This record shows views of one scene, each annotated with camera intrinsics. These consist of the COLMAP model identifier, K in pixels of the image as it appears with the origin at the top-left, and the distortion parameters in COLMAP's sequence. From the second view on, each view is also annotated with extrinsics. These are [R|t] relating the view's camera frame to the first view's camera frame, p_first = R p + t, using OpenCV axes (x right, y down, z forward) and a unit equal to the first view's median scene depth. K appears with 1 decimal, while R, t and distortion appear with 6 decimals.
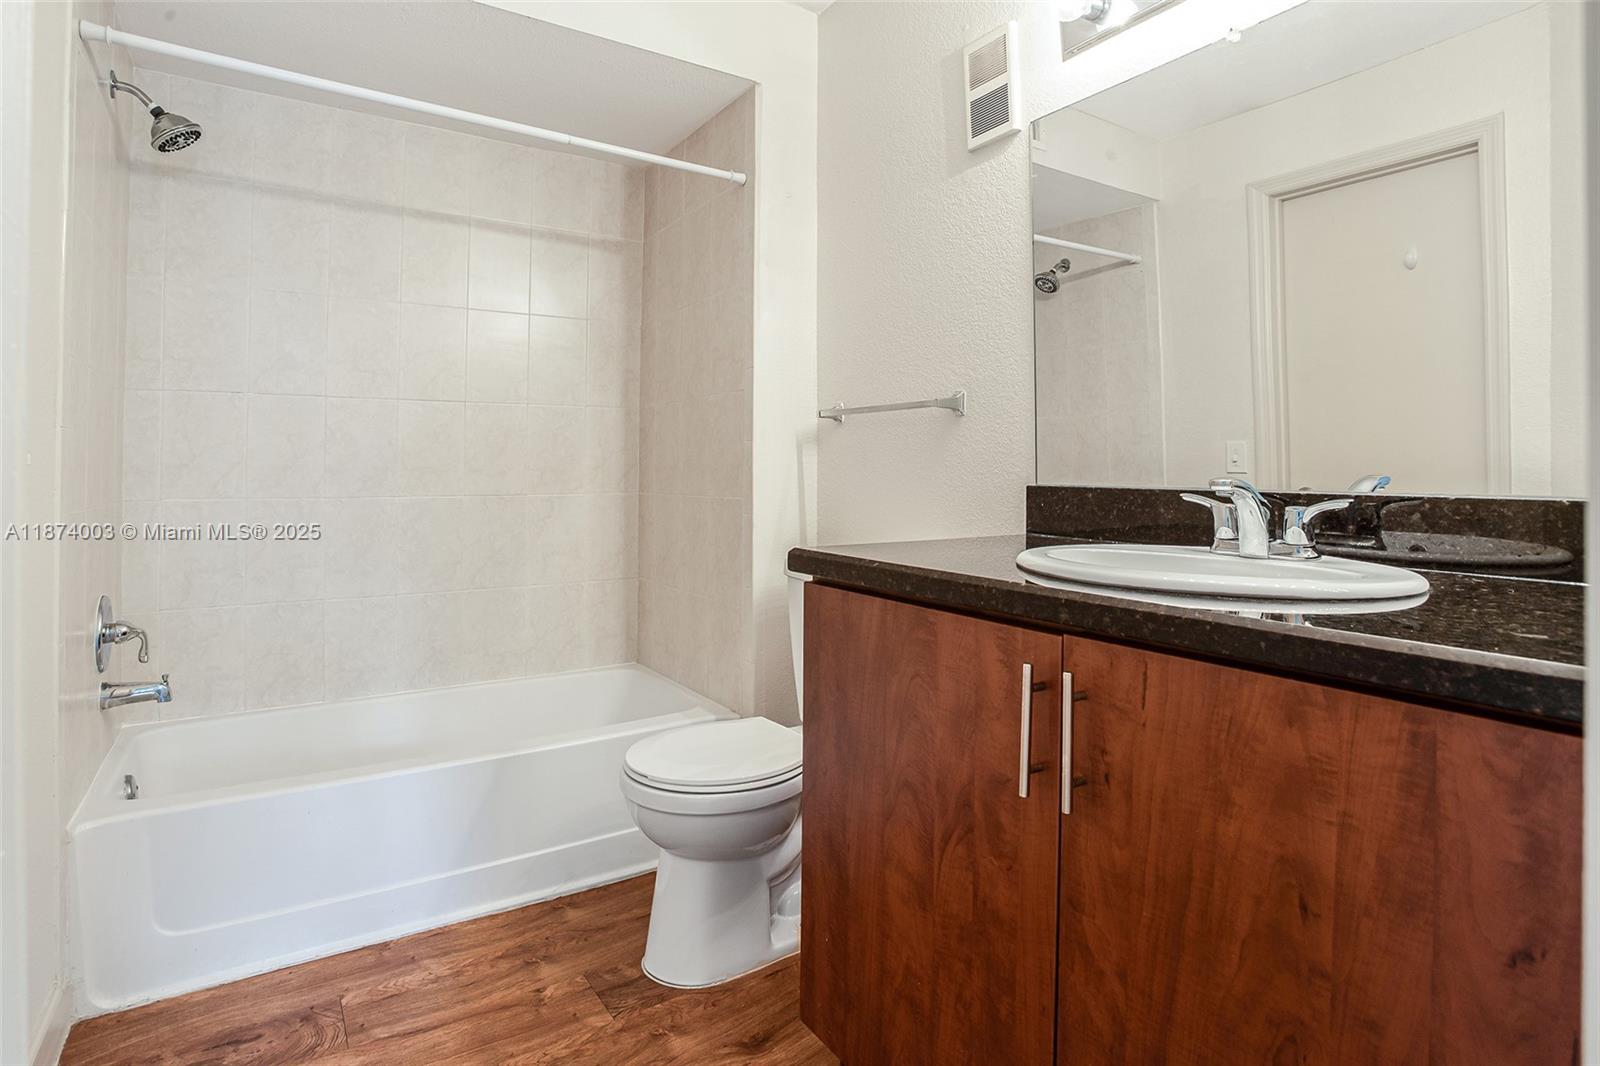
lens RADIAL K [[816.7, 0, 811.4], [0, 816.7, 479.7], [0, 0, 1]] dist [-0.024654, 0.003867]
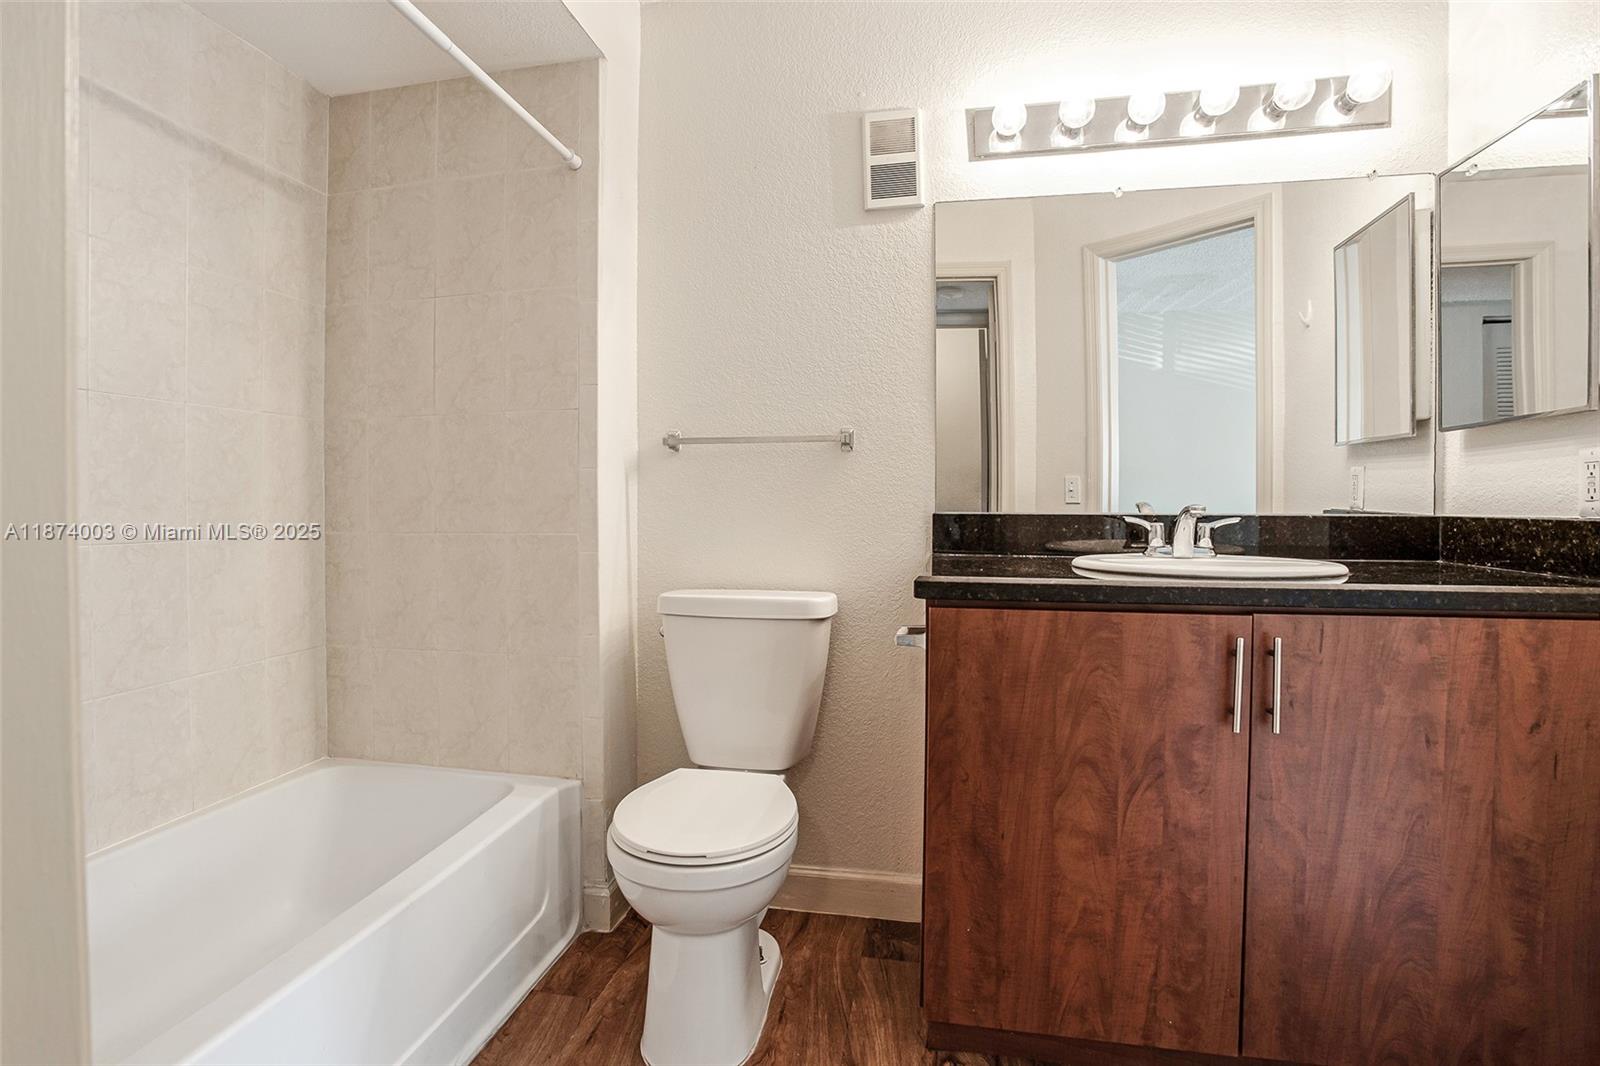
lens RADIAL K [[797.9, 0, 798.5], [0, 797.9, 533.5], [0, 0, 1]] dist [-0.034828, 0.005882]
pose [[0.713624, -0.031376, 0.699826, -1.032193], [0.012409, 0.999406, 0.032153, -0.005256], [-0.700419, -0.014261, 0.713589, 0.479202]]
